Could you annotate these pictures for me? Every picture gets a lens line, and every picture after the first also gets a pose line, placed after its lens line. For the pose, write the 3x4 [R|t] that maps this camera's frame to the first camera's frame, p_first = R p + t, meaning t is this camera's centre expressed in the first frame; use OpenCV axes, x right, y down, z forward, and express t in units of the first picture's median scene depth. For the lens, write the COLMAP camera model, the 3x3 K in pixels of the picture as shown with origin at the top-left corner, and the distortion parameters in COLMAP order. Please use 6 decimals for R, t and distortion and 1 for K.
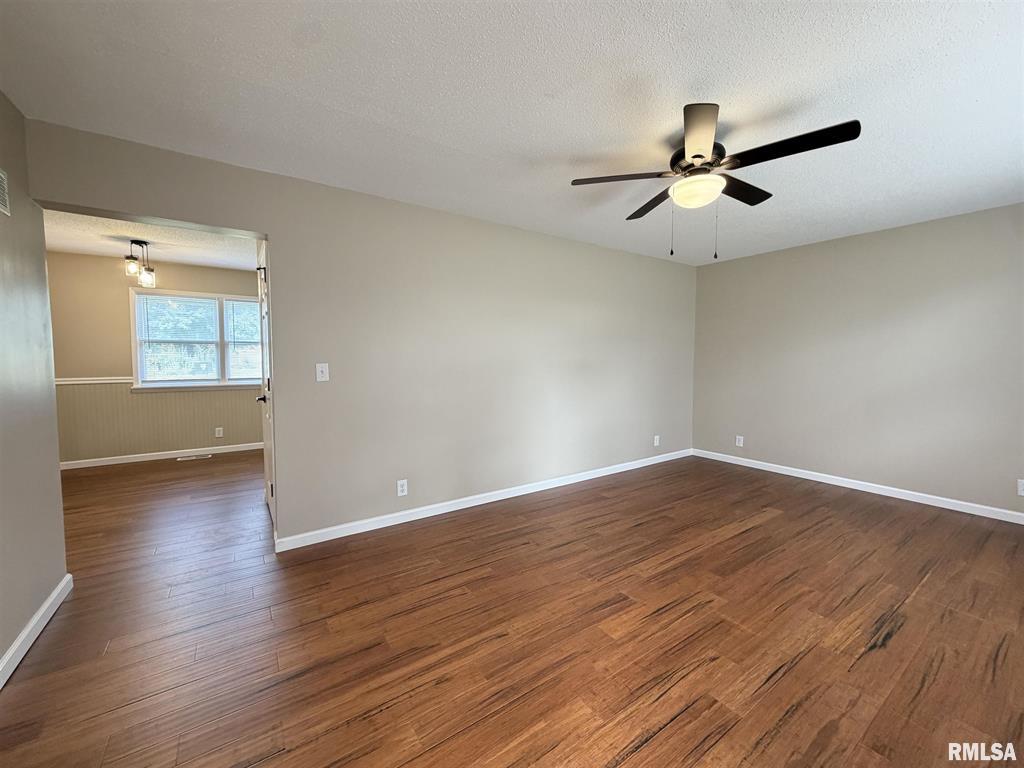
lens RADIAL K [[407.1, 0, 510.7], [0, 407.1, 381.3], [0, 0, 1]] dist [0.000099, -0.000089]
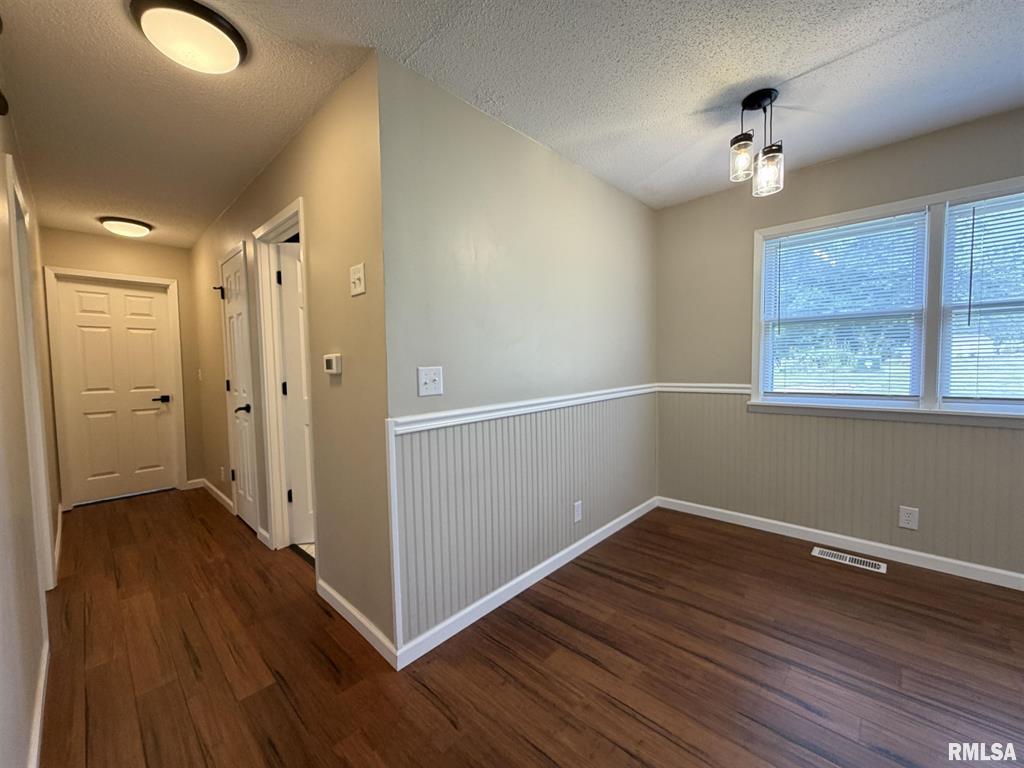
lens RADIAL K [[407.1, 0, 510.8], [0, 407.1, 385.6], [0, 0, 1]] dist [0.000099, -0.000089]
pose [[0.205891, 0.050353, -0.977279, -0.404911], [-0.032999, 0.998465, 0.044492, -0.023193], [0.978018, 0.023089, 0.207237, 0.513629]]
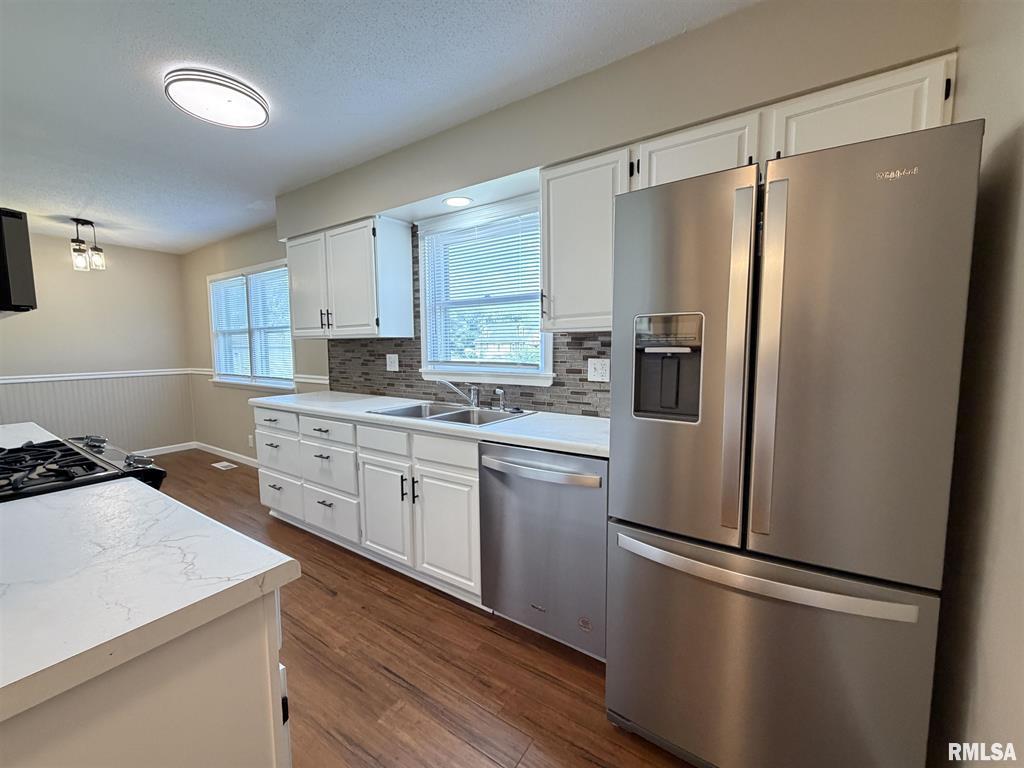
lens RADIAL K [[407.1, 0, 509.3], [0, 407.1, 384.8], [0, 0, 1]] dist [0.000099, -0.000089]
pose [[0.369904, 0.082327, -0.925415, 0.233485], [-0.046010, 0.996467, 0.070257, -0.072377], [0.927930, 0.016590, 0.372385, 1.243012]]
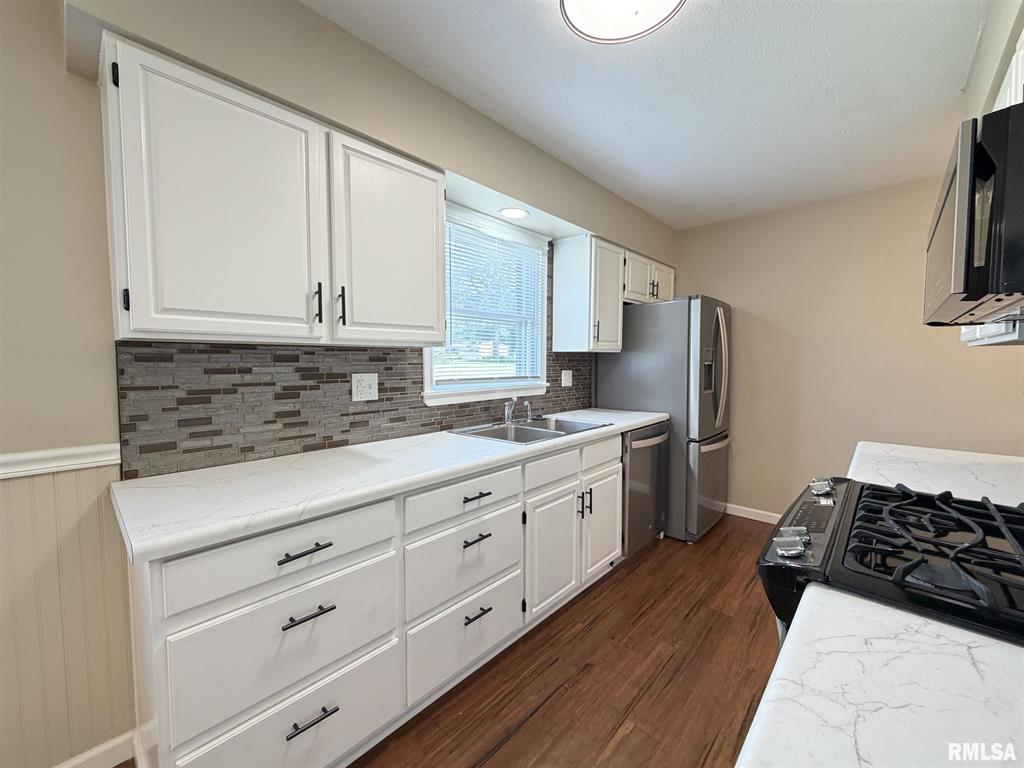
lens RADIAL K [[407.1, 0, 511.3], [0, 407.1, 384.7], [0, 0, 1]] dist [0.000099, -0.000089]
pose [[0.976550, -0.015802, 0.214710, -0.335562], [0.015104, 0.999874, 0.004889, -0.057009], [-0.214761, -0.001531, 0.976666, 0.918120]]
